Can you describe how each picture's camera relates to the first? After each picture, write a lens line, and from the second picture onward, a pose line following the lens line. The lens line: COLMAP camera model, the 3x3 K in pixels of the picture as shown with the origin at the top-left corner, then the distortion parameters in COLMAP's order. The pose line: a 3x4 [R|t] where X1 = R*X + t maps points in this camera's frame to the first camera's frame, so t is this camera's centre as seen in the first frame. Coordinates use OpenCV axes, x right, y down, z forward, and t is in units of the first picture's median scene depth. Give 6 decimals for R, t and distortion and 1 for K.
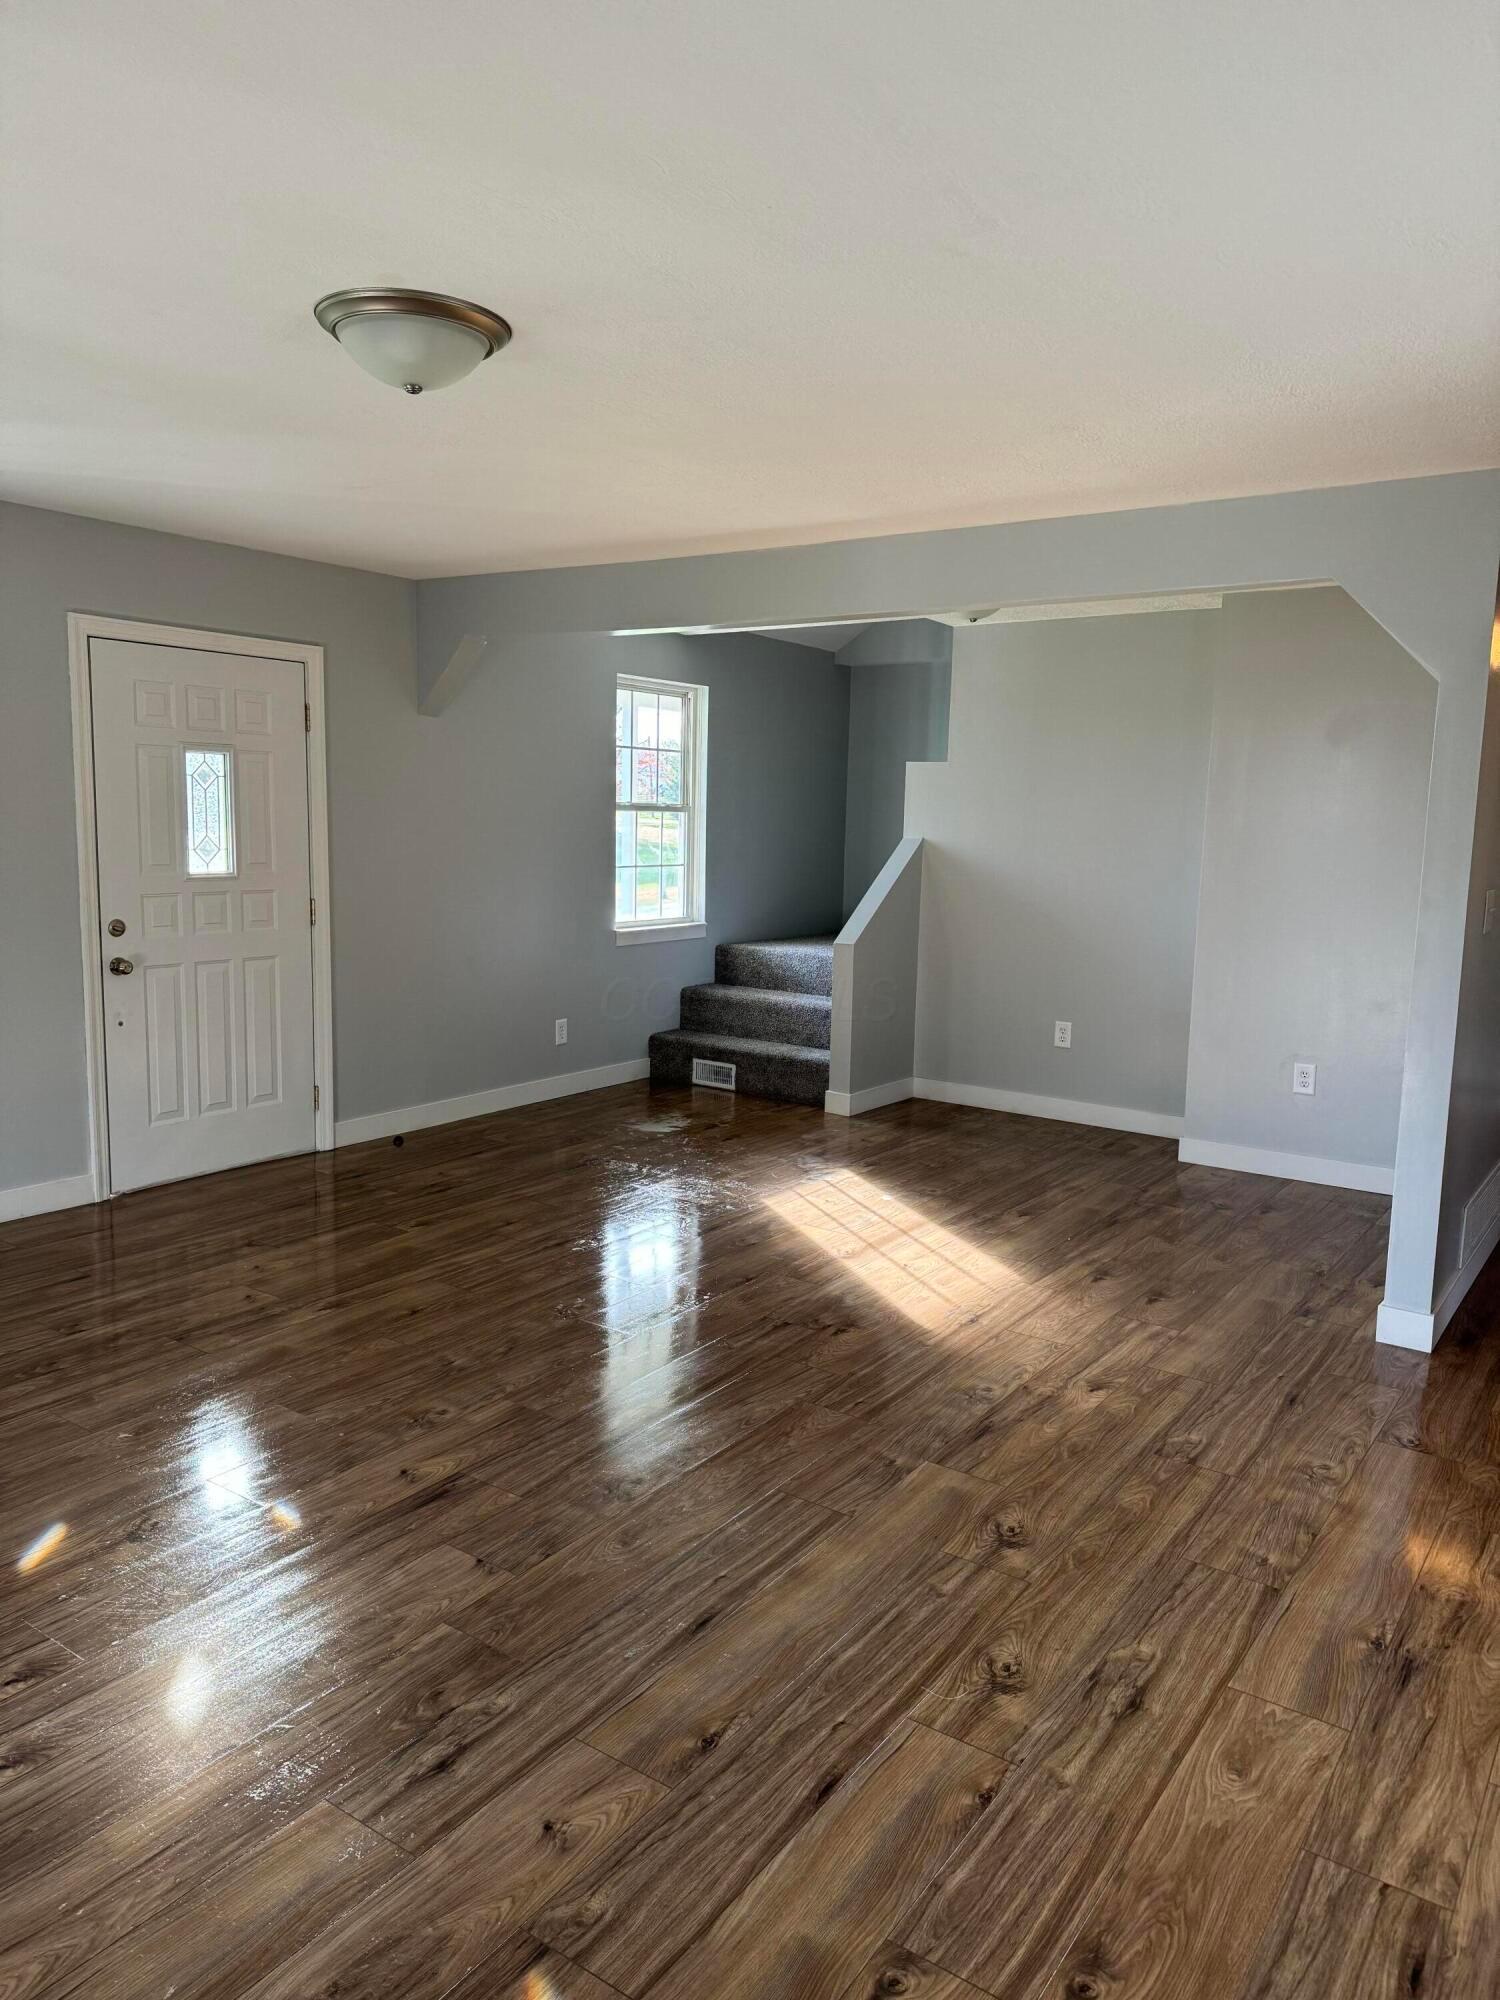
lens RADIAL K [[1389.4, 0, 754.4], [0, 1389.4, 997.2], [0, 0, 1]] dist [0.100198, -0.109181]
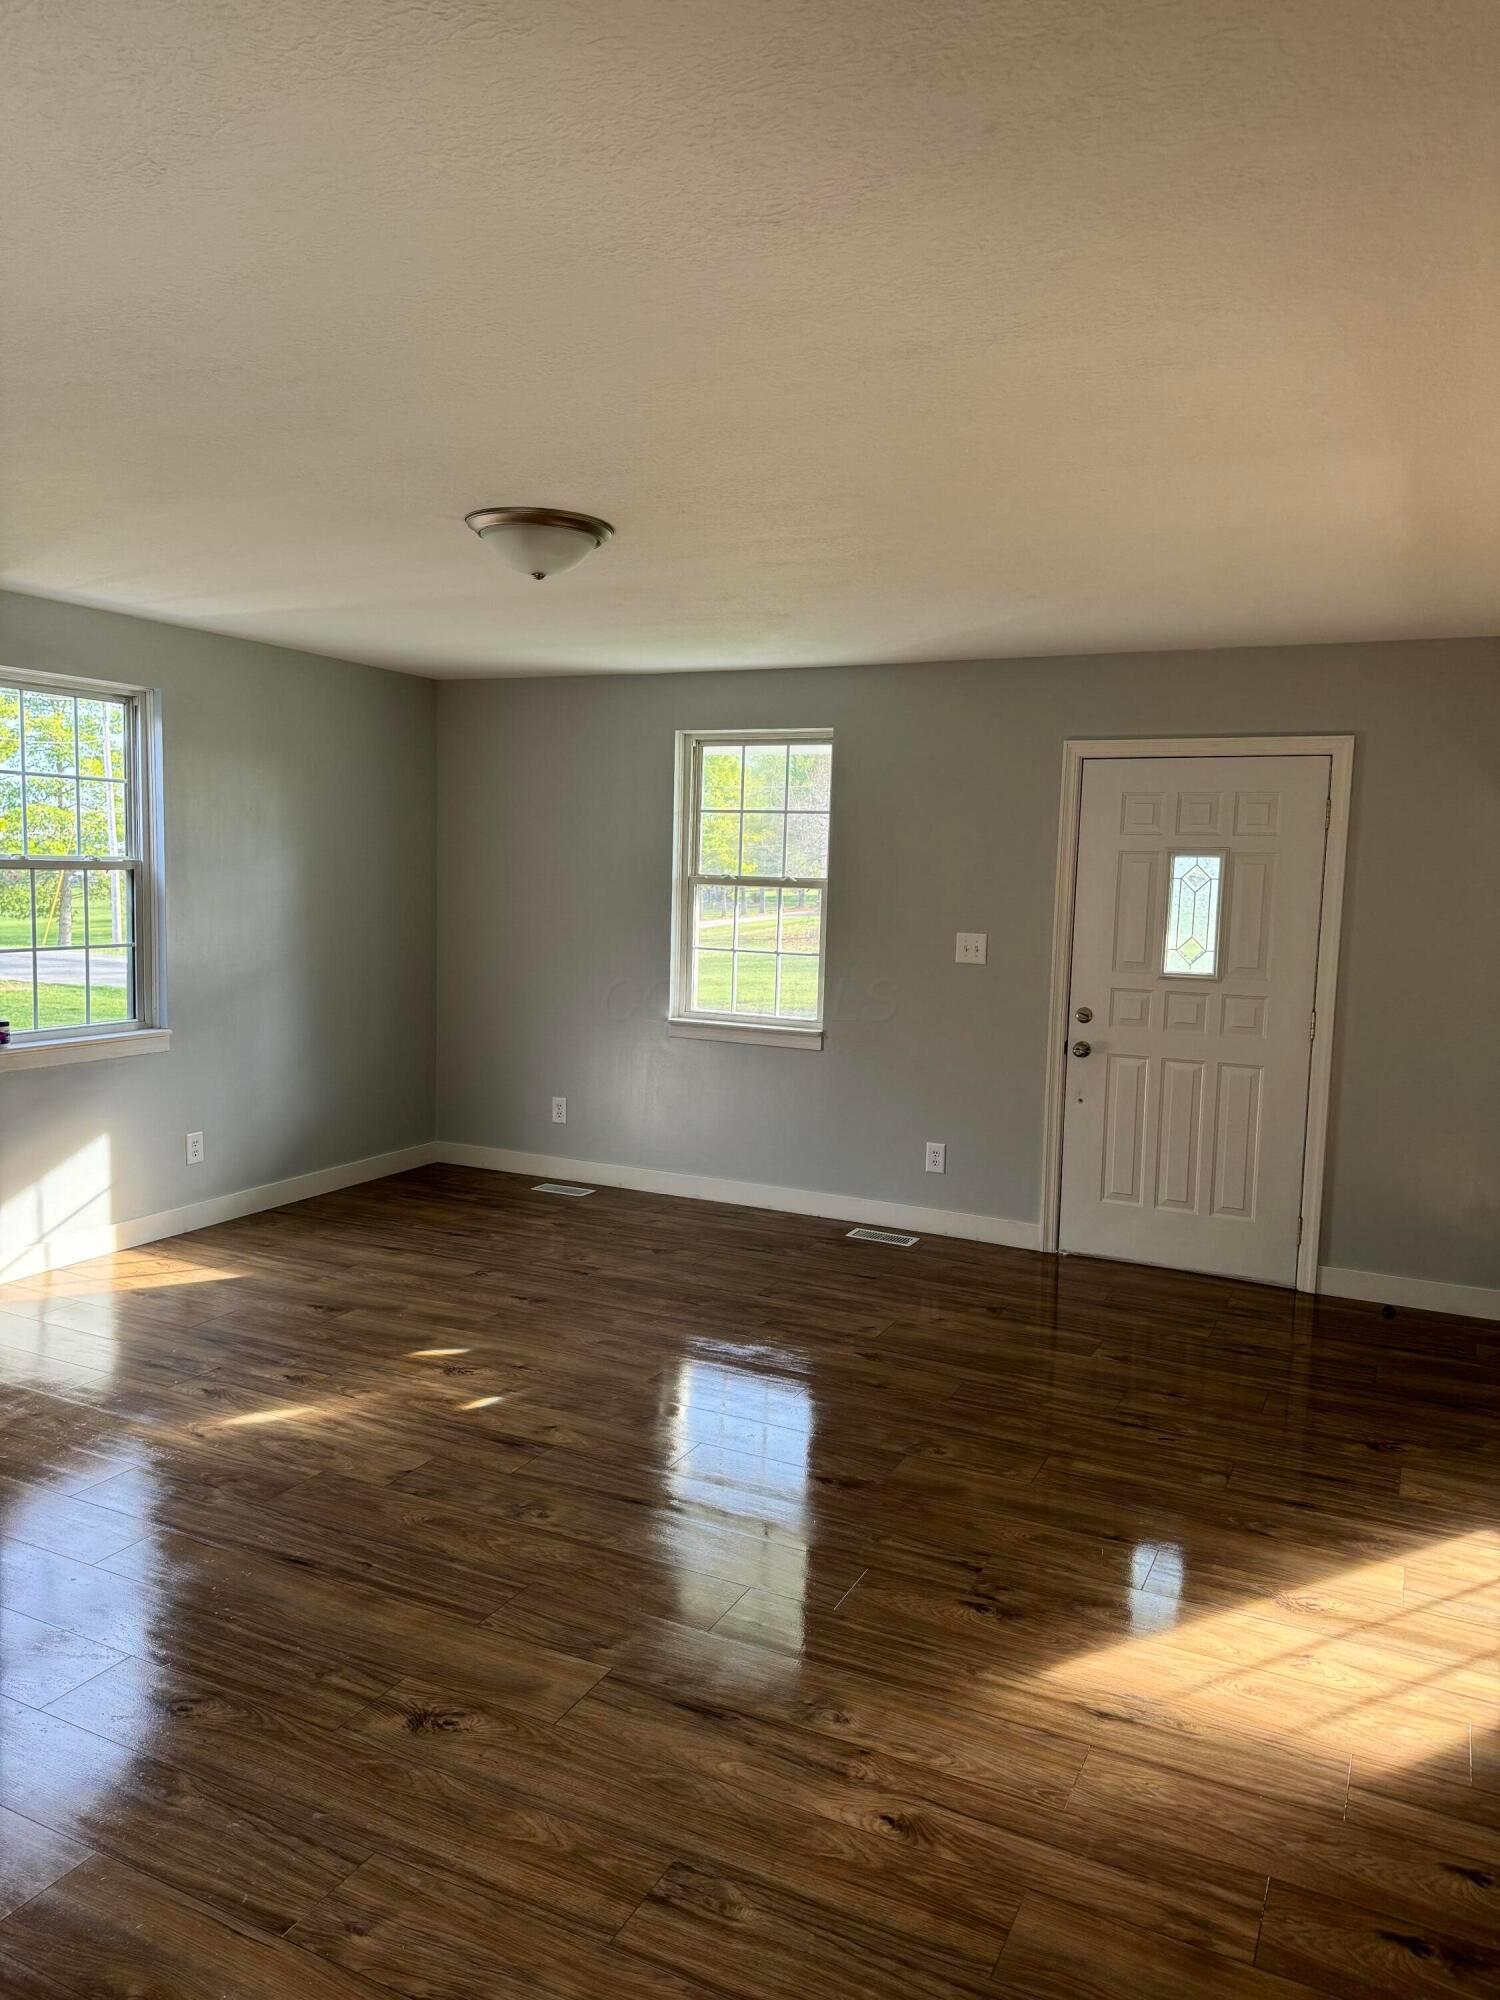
lens RADIAL K [[1389.4, 0, 754.4], [0, 1389.4, 997.2], [0, 0, 1]] dist [0.100198, -0.109181]
pose [[0.167148, 0.076808, -0.982935, 0.677253], [-0.157730, 0.986203, 0.050242, -0.088540], [0.973233, 0.146640, 0.176957, 0.630854]]
